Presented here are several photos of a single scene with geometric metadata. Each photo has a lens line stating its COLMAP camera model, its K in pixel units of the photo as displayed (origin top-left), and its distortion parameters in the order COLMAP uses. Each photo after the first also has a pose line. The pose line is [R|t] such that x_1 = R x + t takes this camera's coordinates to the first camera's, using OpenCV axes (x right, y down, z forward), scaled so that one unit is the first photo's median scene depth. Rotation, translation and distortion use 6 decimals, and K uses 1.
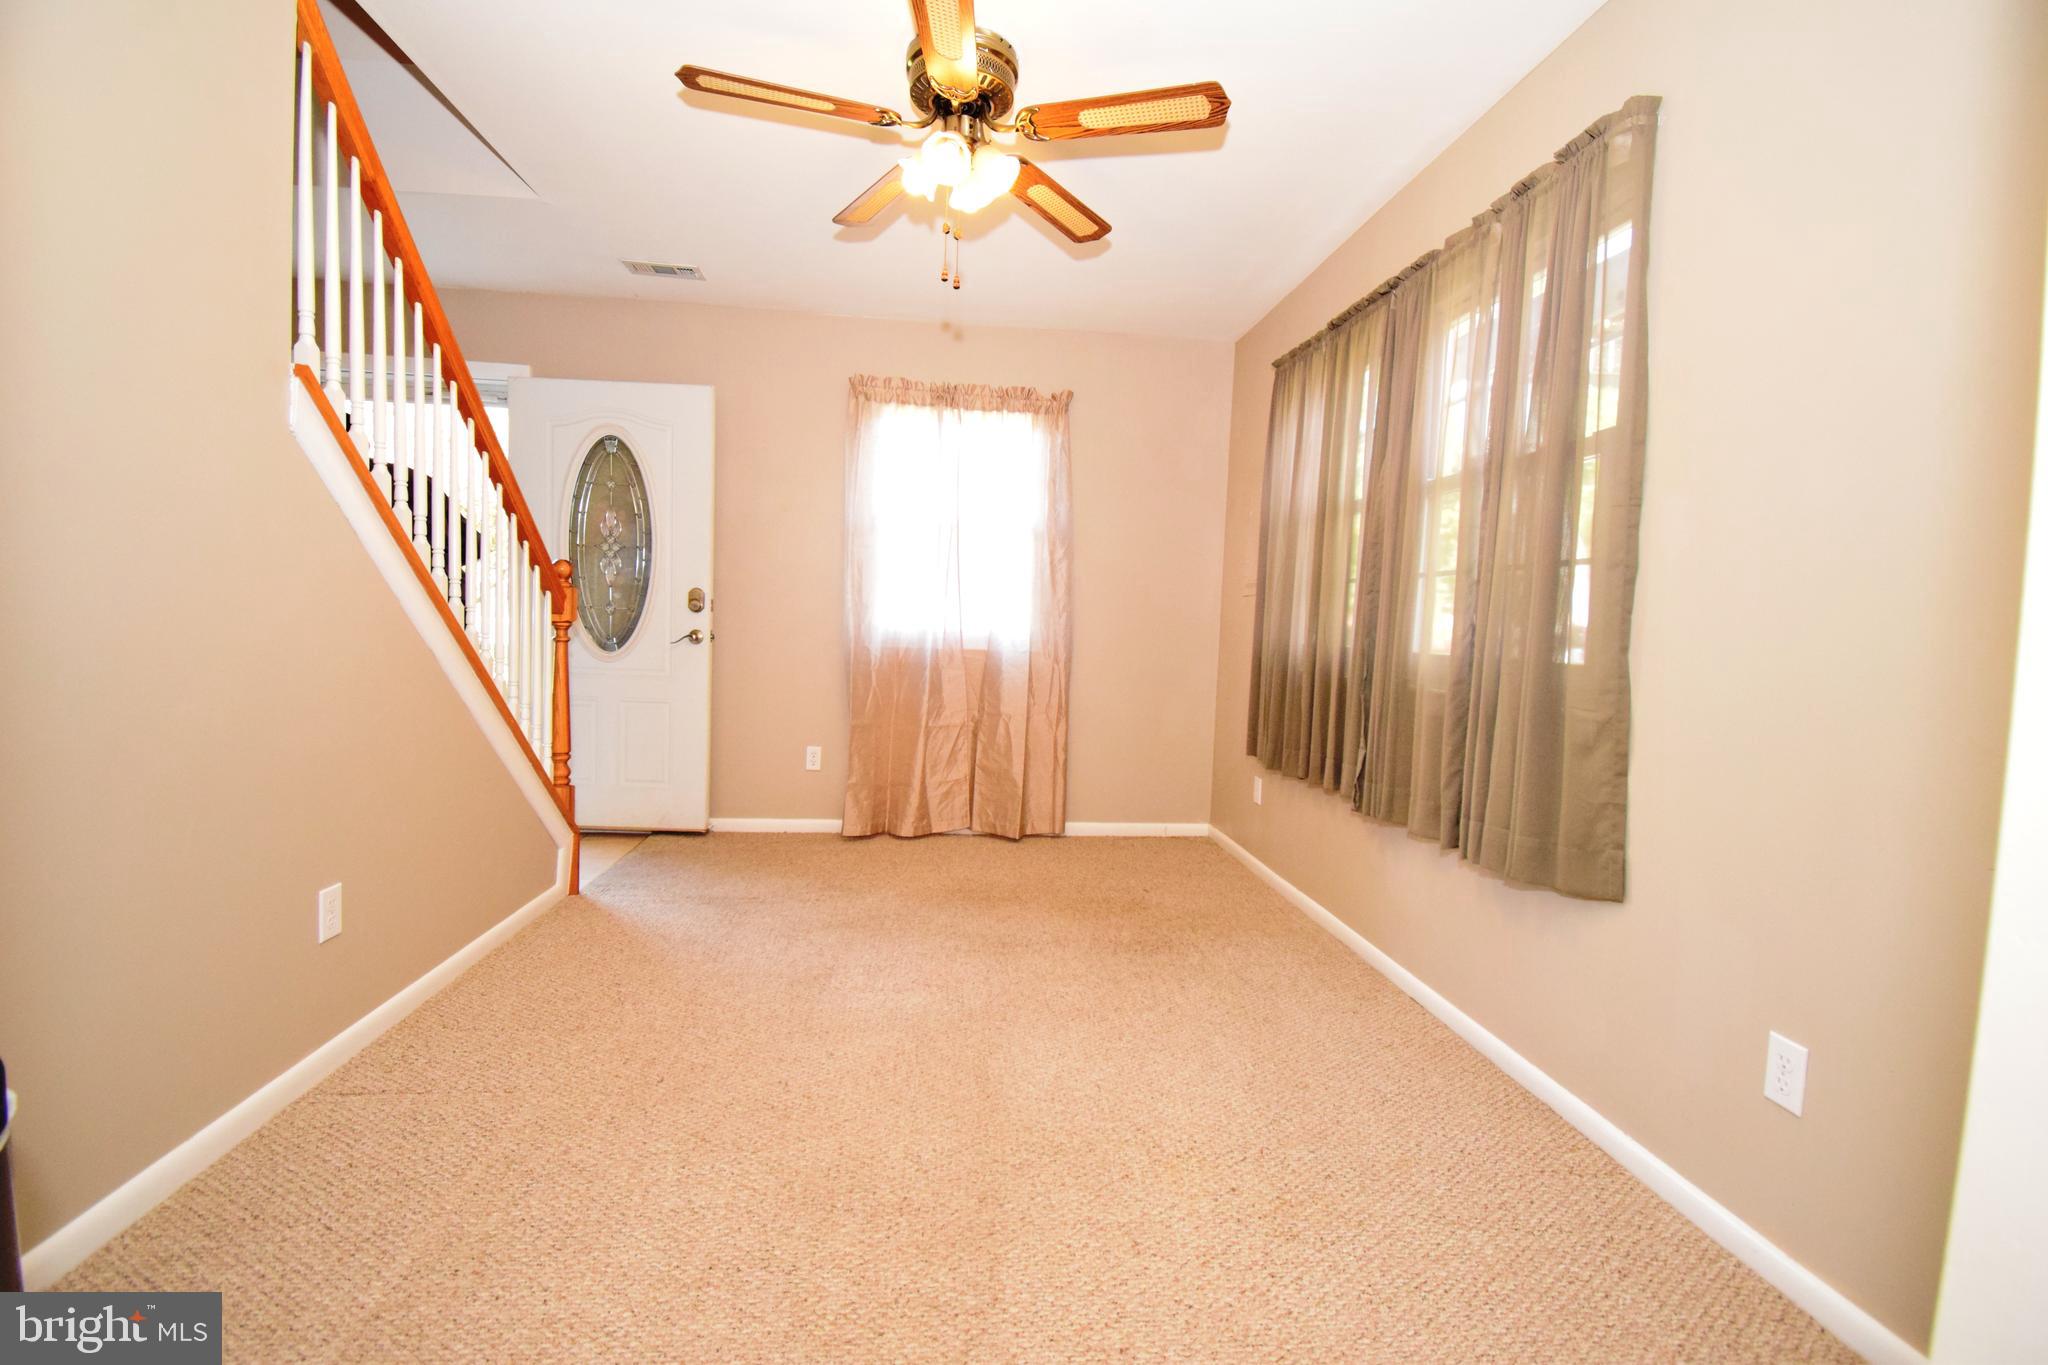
lens RADIAL K [[896.0, 0, 1035.3], [0, 896.0, 680.5], [0, 0, 1]] dist [-0.016084, -0.009520]
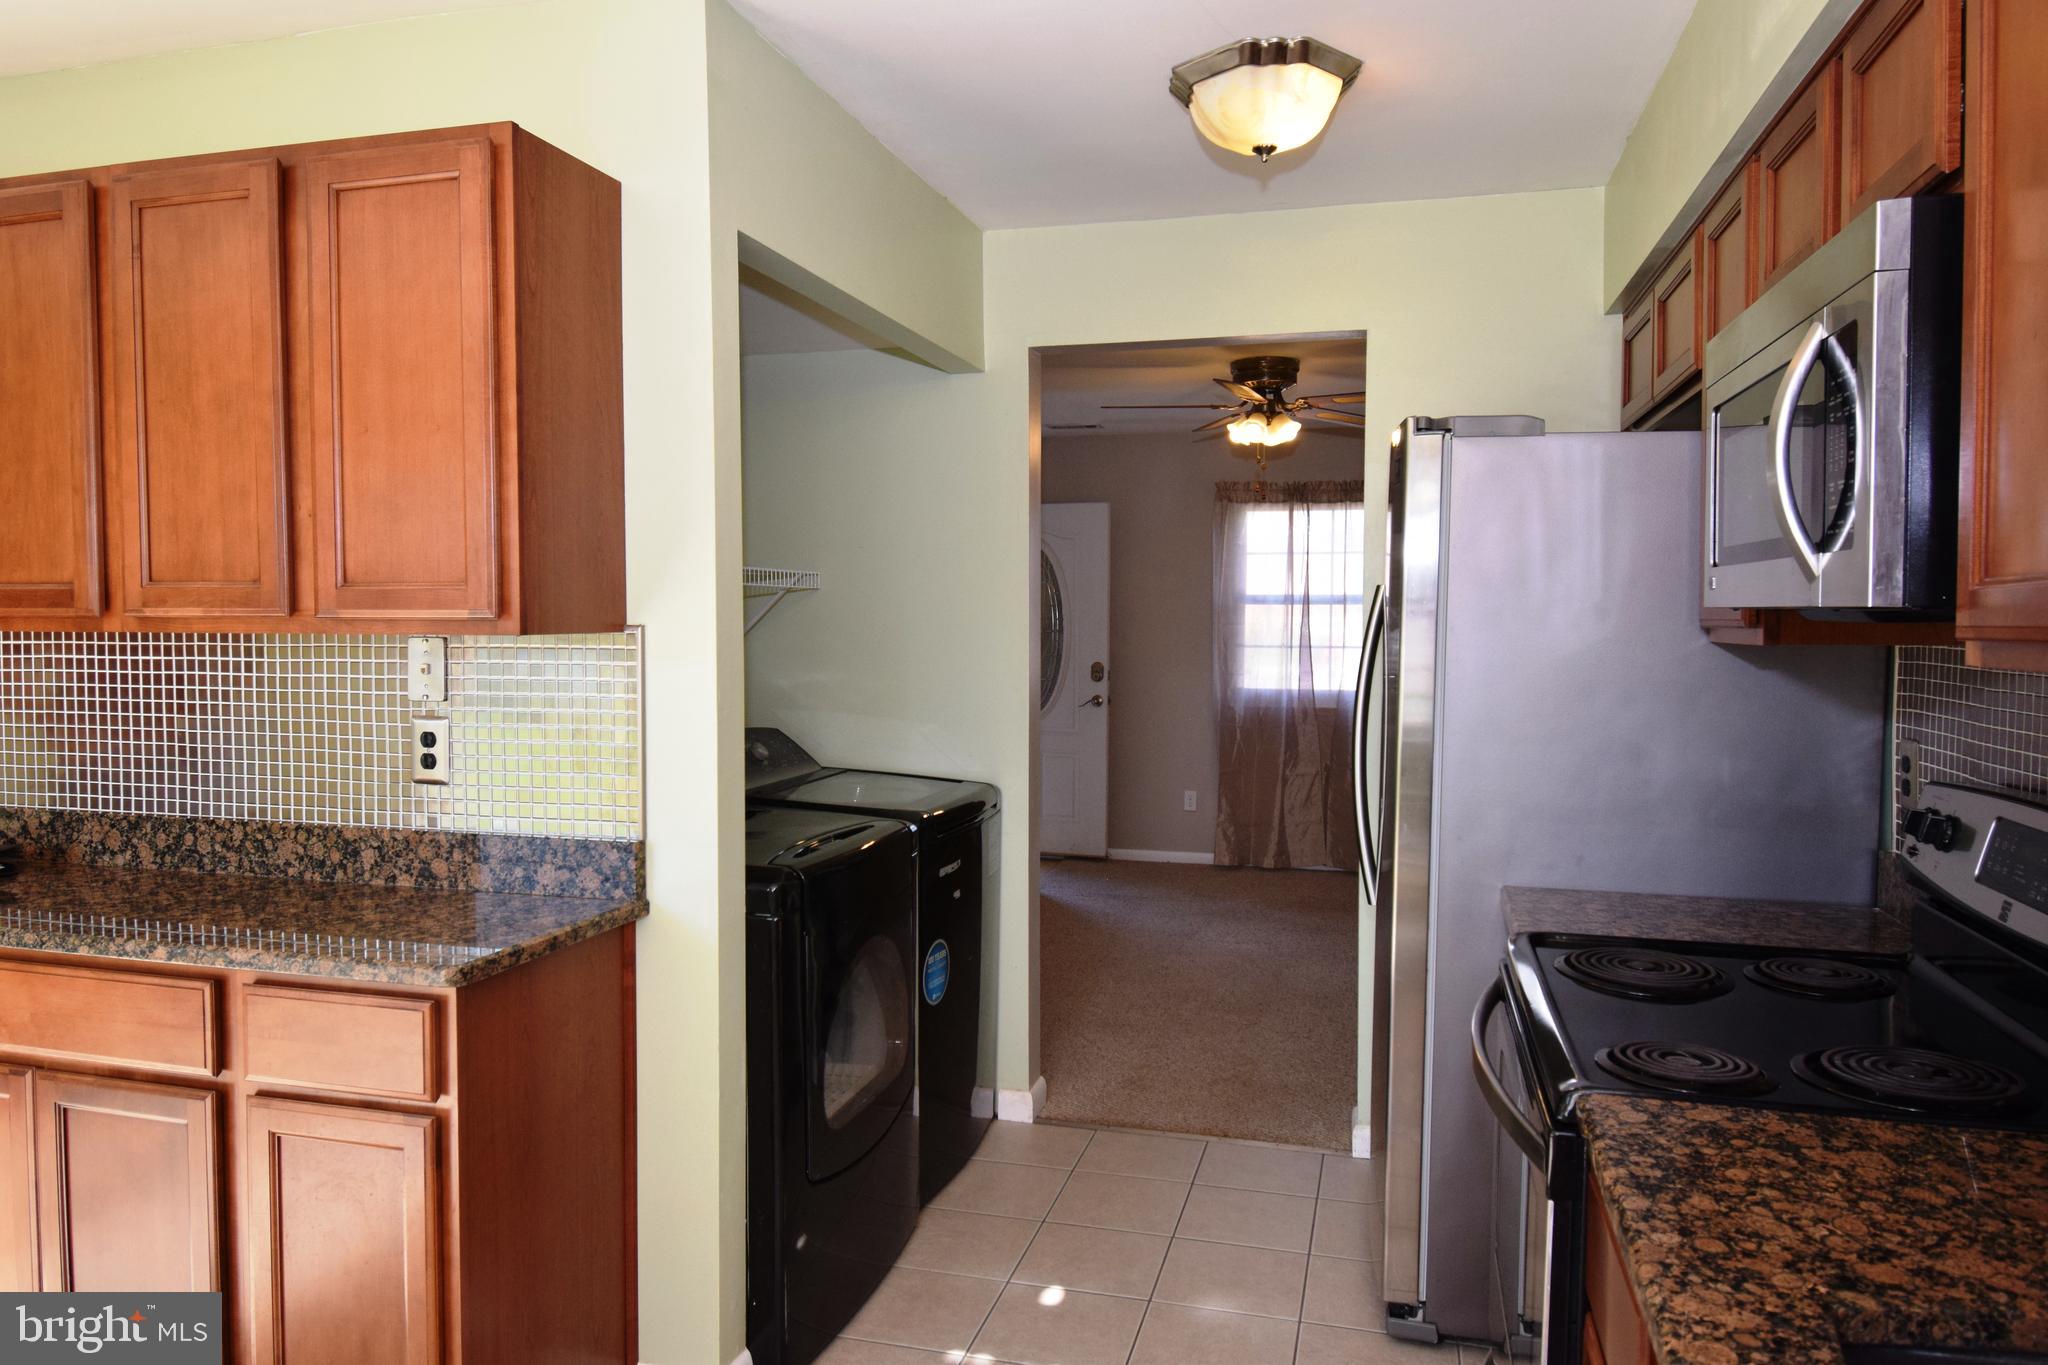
lens RADIAL K [[1367.3, 0, 1026.4], [0, 1367.3, 676.1], [0, 0, 1]] dist [-0.004805, -0.004035]
pose [[0.929003, -0.020653, -0.369497, 0.229928], [0.004713, 0.999021, -0.043992, 0.000501], [0.370043, 0.039128, 0.928190, -0.792583]]
